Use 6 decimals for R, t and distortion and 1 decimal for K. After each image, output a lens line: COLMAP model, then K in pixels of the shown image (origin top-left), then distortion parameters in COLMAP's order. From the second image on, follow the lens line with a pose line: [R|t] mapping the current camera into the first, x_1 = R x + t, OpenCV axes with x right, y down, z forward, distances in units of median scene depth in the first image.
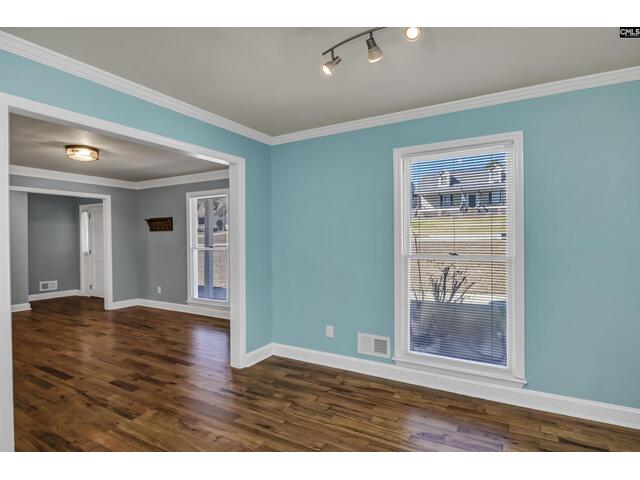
lens RADIAL K [[315.3, 0, 320.0], [0, 315.3, 240.0], [0, 0, 1]] dist [0.003814, 0.000721]
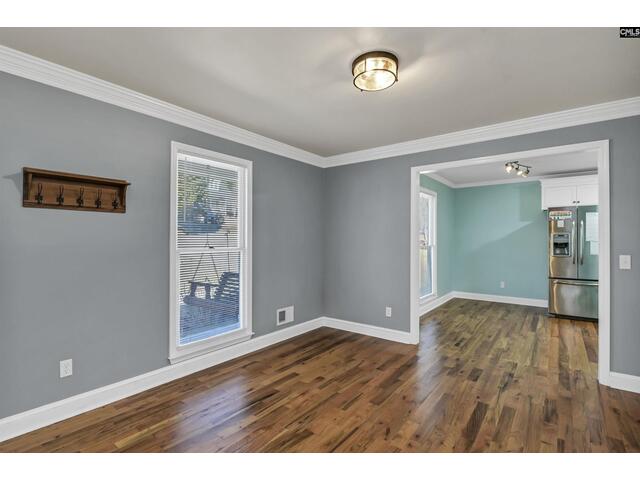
lens RADIAL K [[315.3, 0, 320.0], [0, 315.3, 240.0], [0, 0, 1]] dist [0.003814, 0.000721]
pose [[0.146677, 0.012861, 0.989101, -0.884268], [-0.000813, 0.999917, -0.012881, 0.014045], [-0.989184, 0.001085, 0.146675, 0.689793]]
